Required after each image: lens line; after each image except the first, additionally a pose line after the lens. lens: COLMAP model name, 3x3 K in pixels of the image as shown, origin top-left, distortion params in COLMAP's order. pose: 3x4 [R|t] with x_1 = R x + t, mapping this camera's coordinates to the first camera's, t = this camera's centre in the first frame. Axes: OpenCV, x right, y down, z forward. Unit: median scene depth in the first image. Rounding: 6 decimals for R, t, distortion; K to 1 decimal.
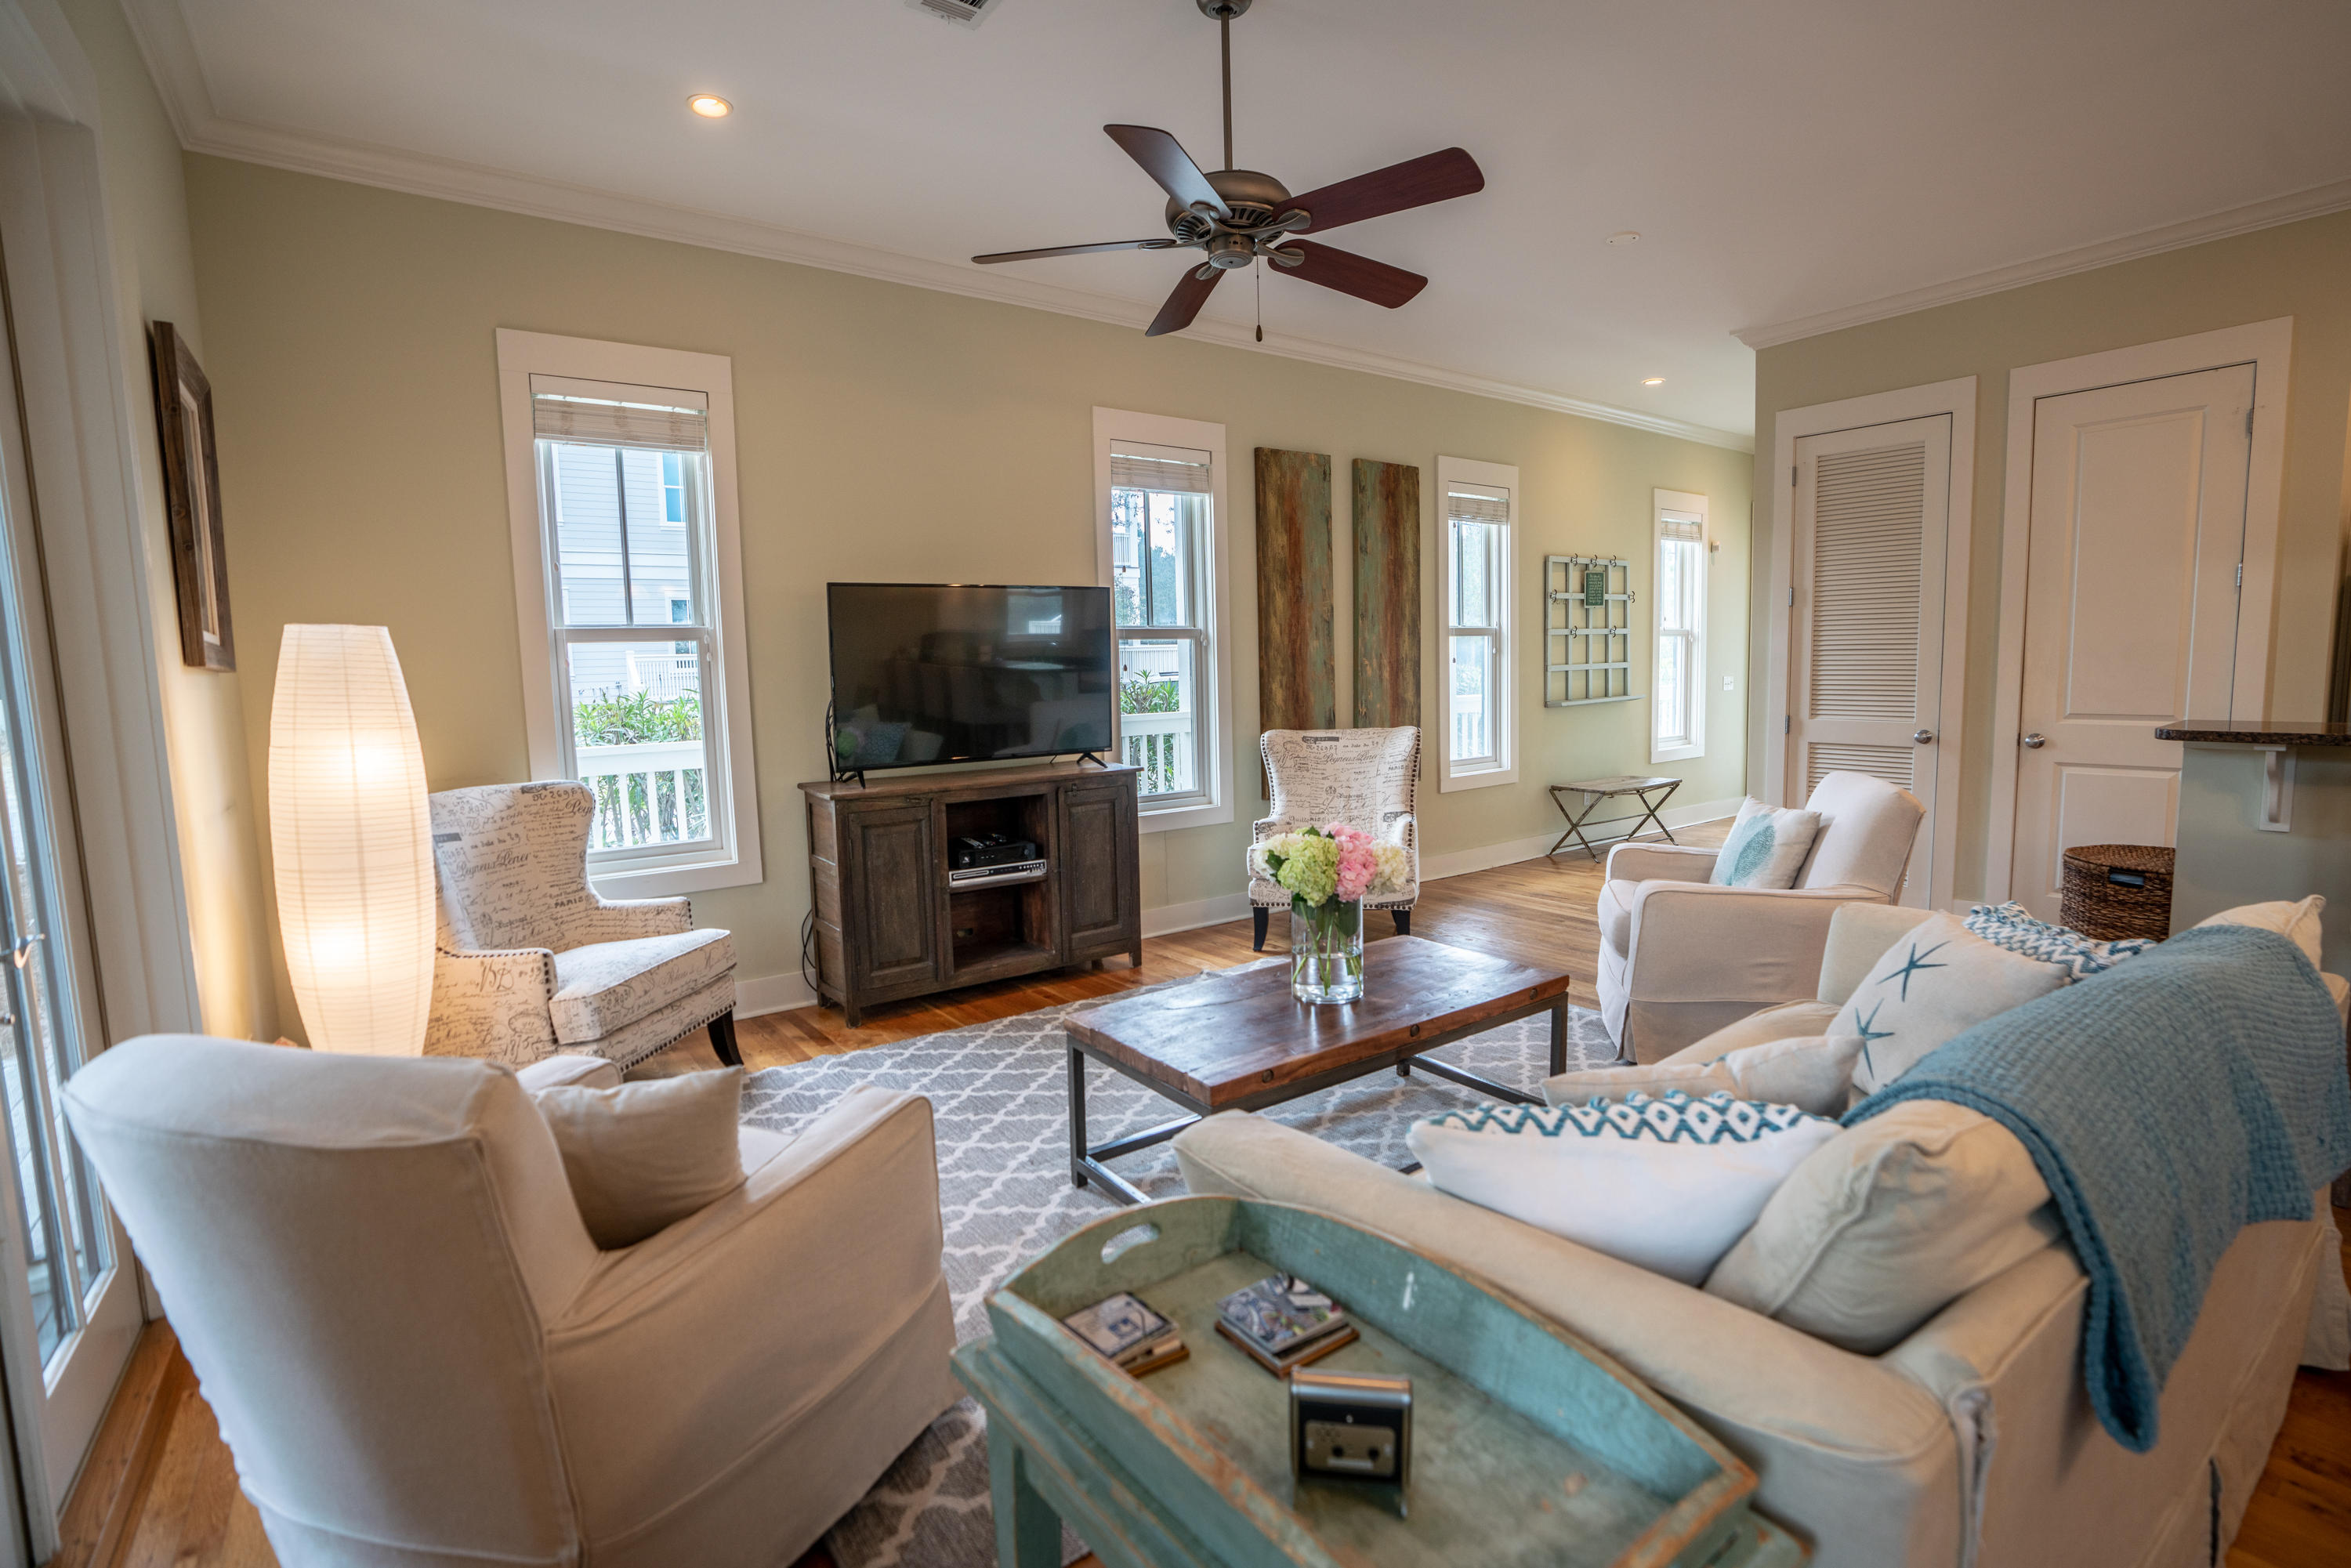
lens RADIAL K [[1087.0, 0, 1180.1], [0, 1087.0, 779.7], [0, 0, 1]] dist [-0.070673, 0.029545]
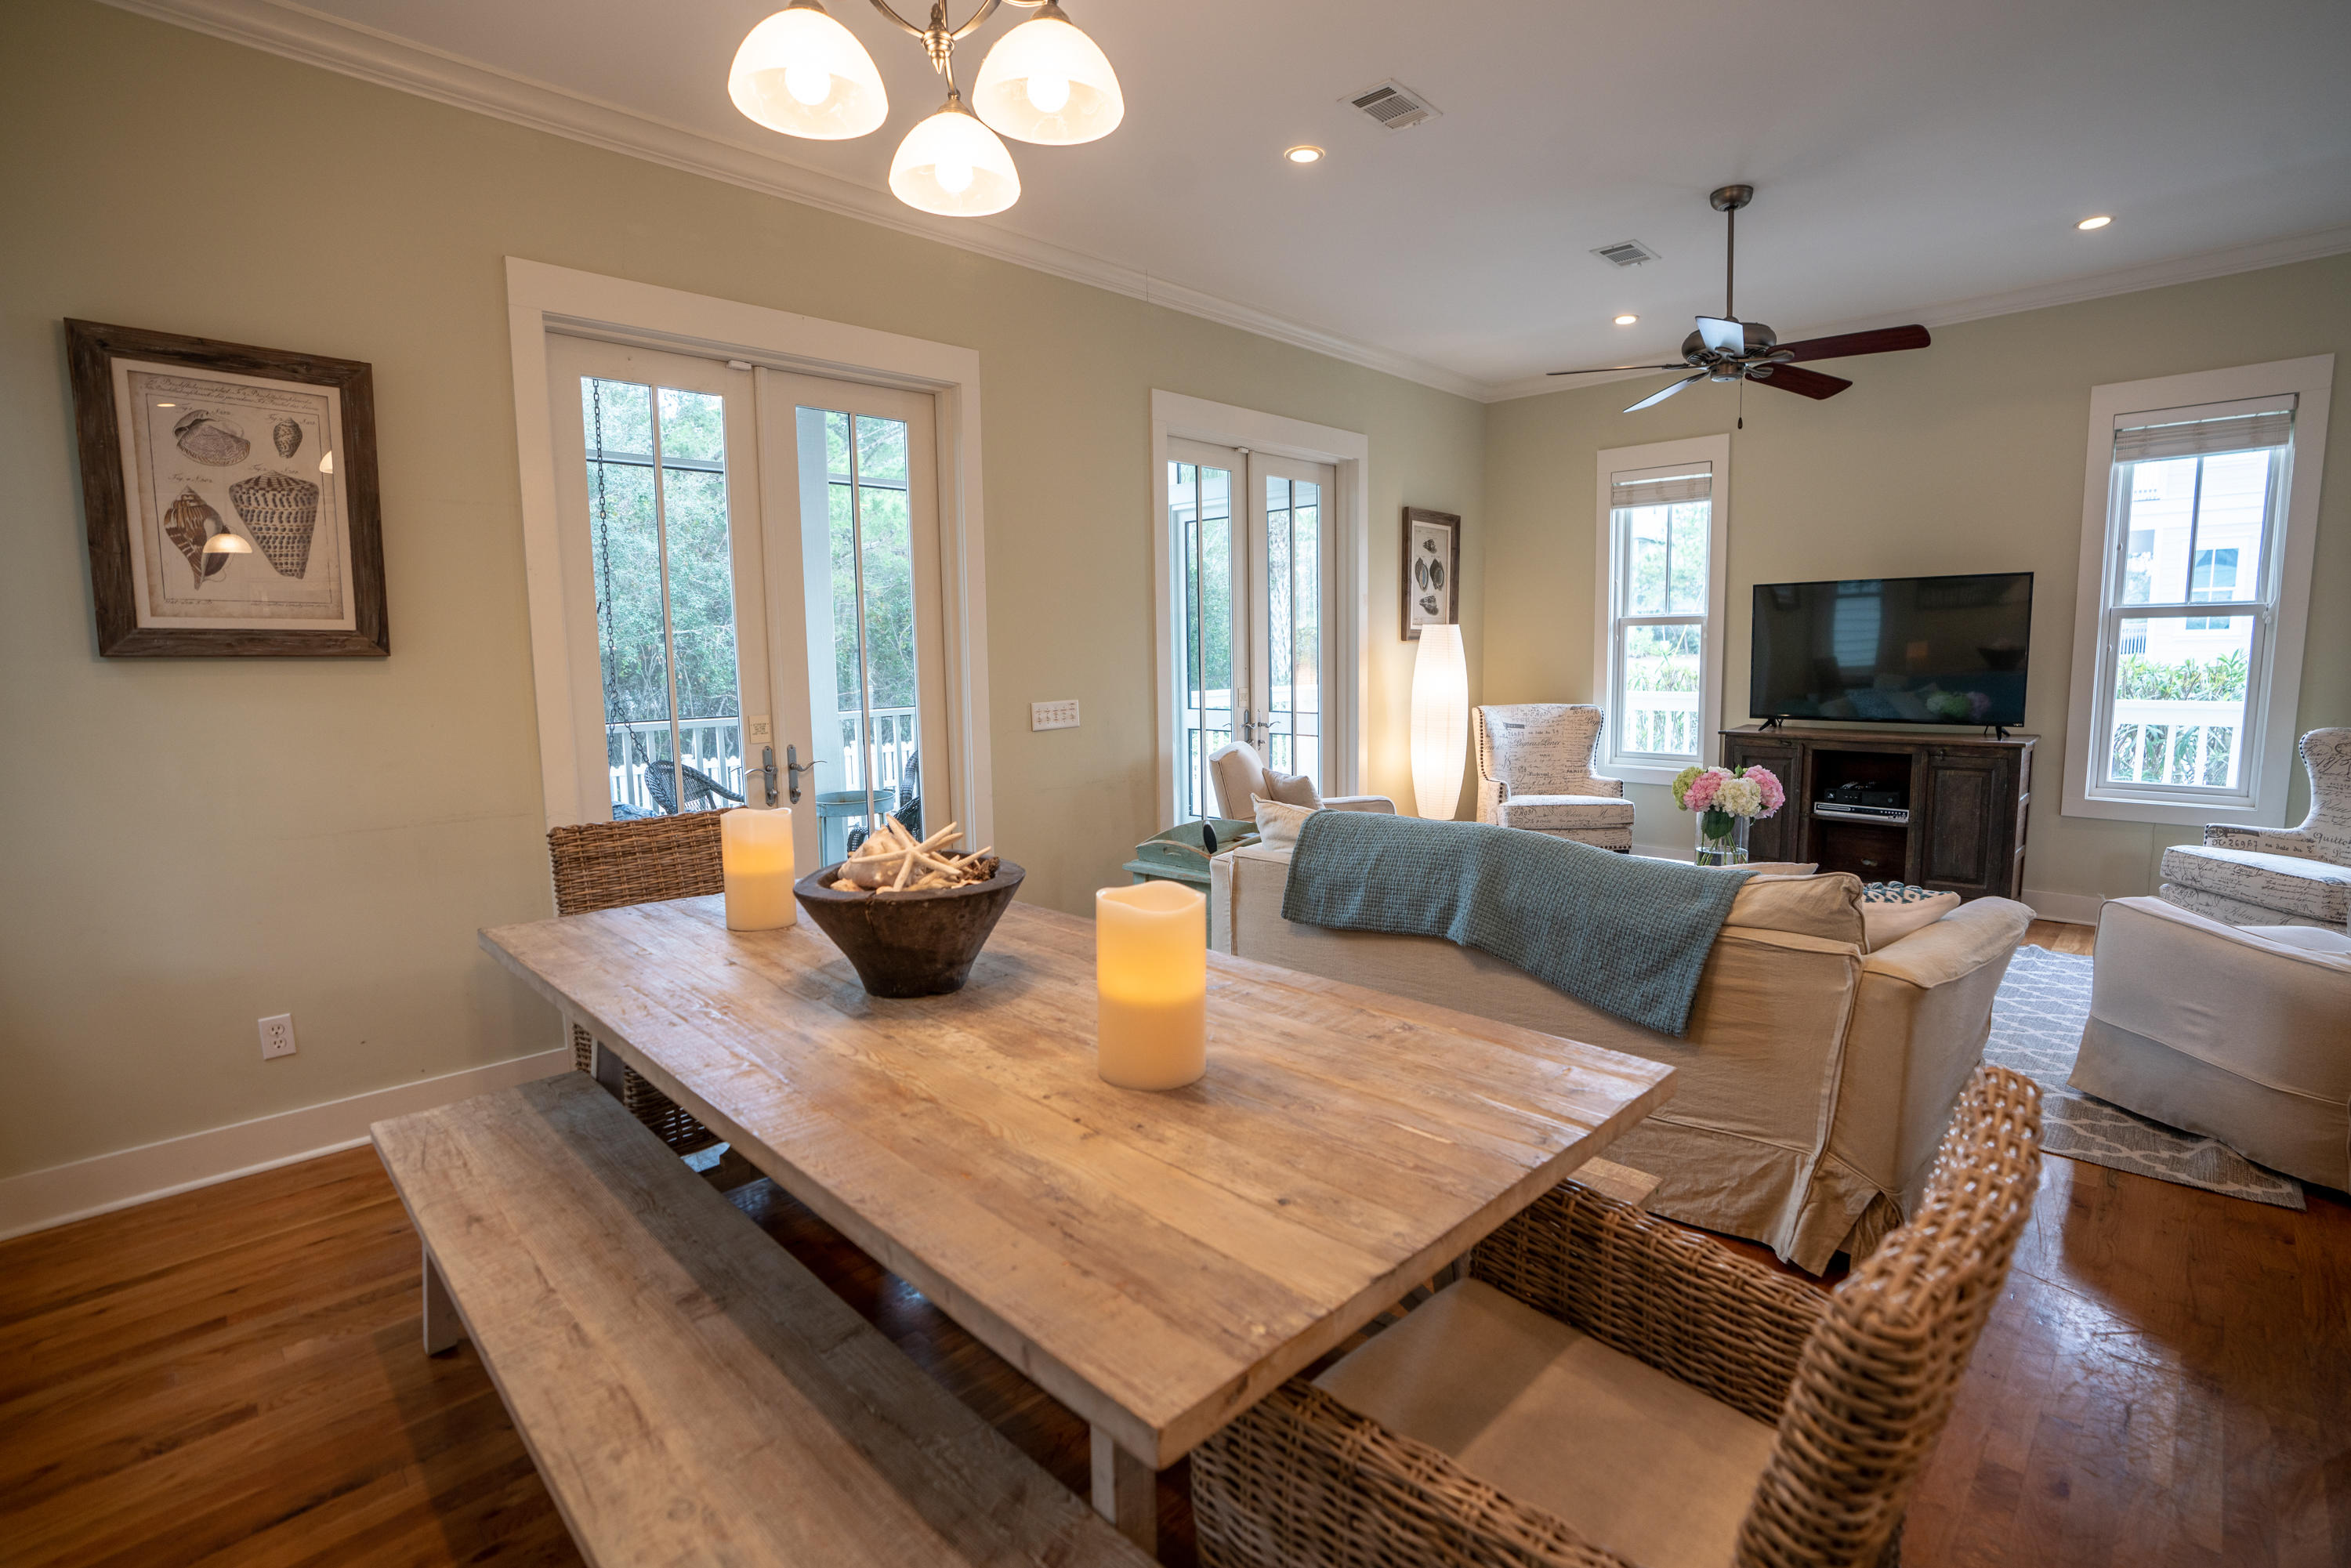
lens RADIAL K [[1090.3, 0, 1179.0], [0, 1090.3, 781.6], [0, 0, 1]] dist [-0.071372, 0.029805]
pose [[0.156397, 0.139535, -0.977788, 0.793678], [-0.092608, 0.987681, 0.126134, -0.026310], [0.983343, 0.070825, 0.167392, 0.022573]]
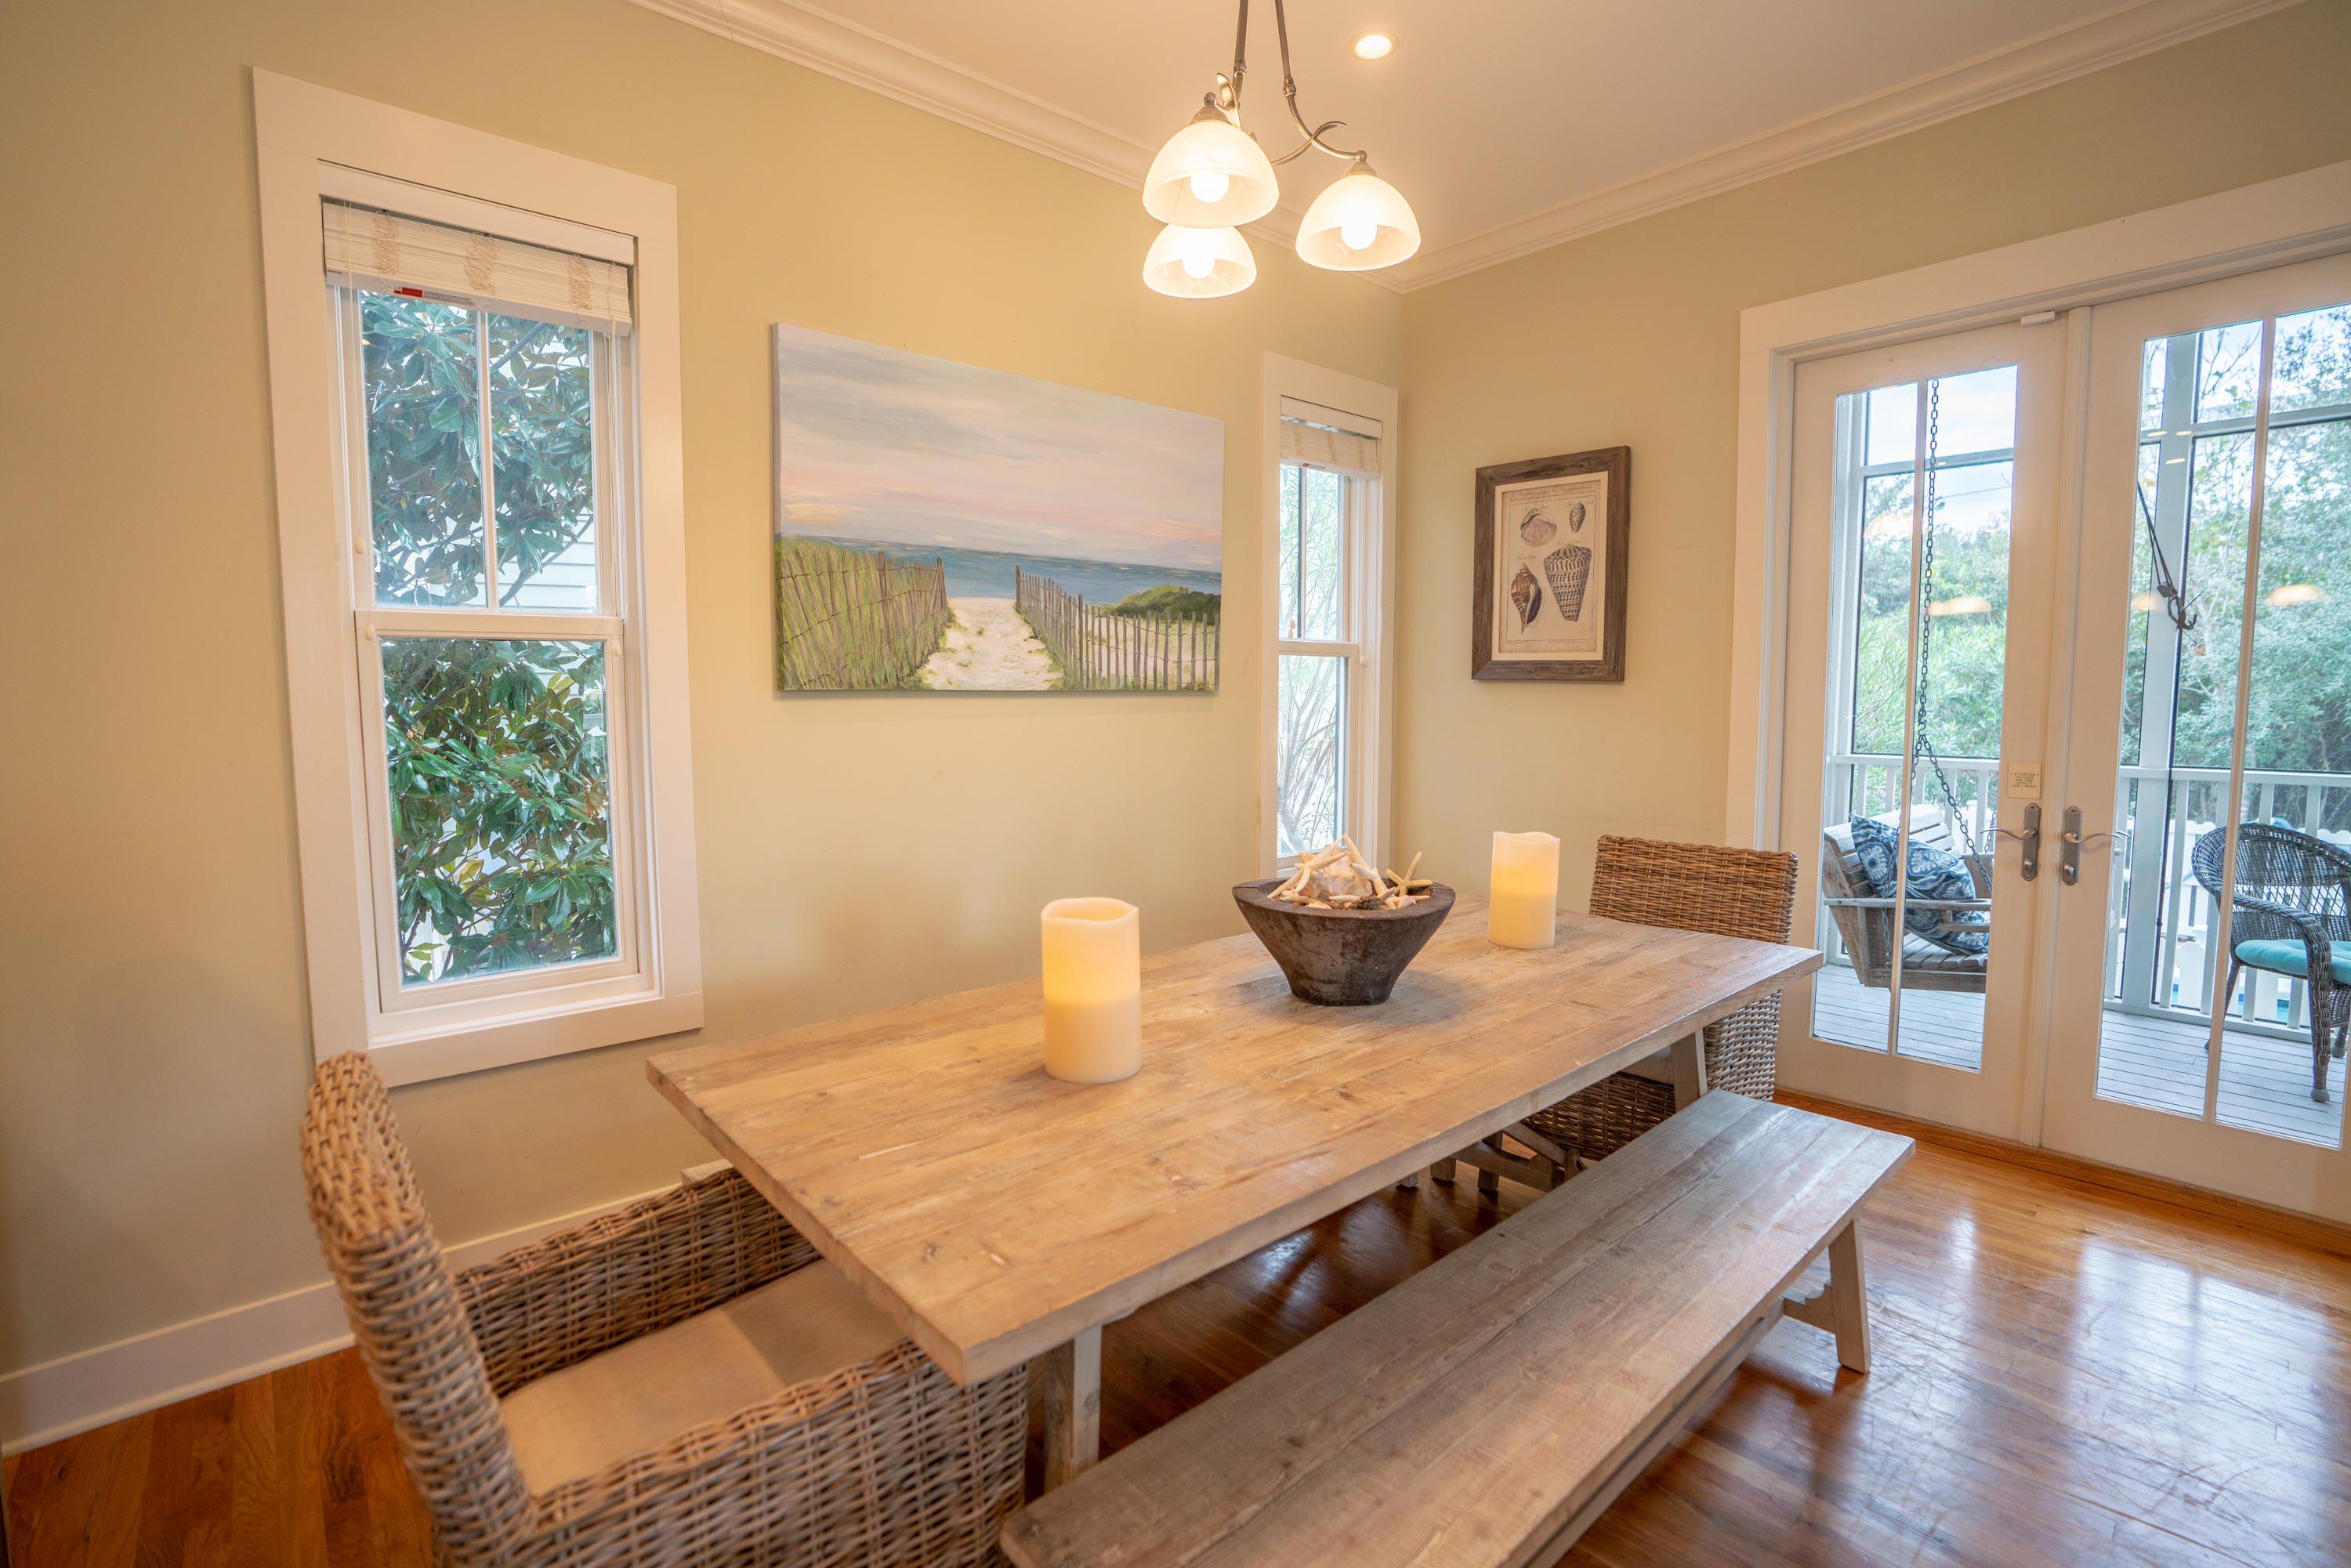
lens RADIAL K [[1090.8, 0, 1175.4], [0, 1090.8, 778.1], [0, 0, 1]] dist [-0.071287, 0.030446]
pose [[-0.995039, 0.035119, -0.093080, 0.506856], [0.017156, 0.982179, 0.187165, -0.058826], [0.097994, 0.184639, -0.977909, 0.391544]]
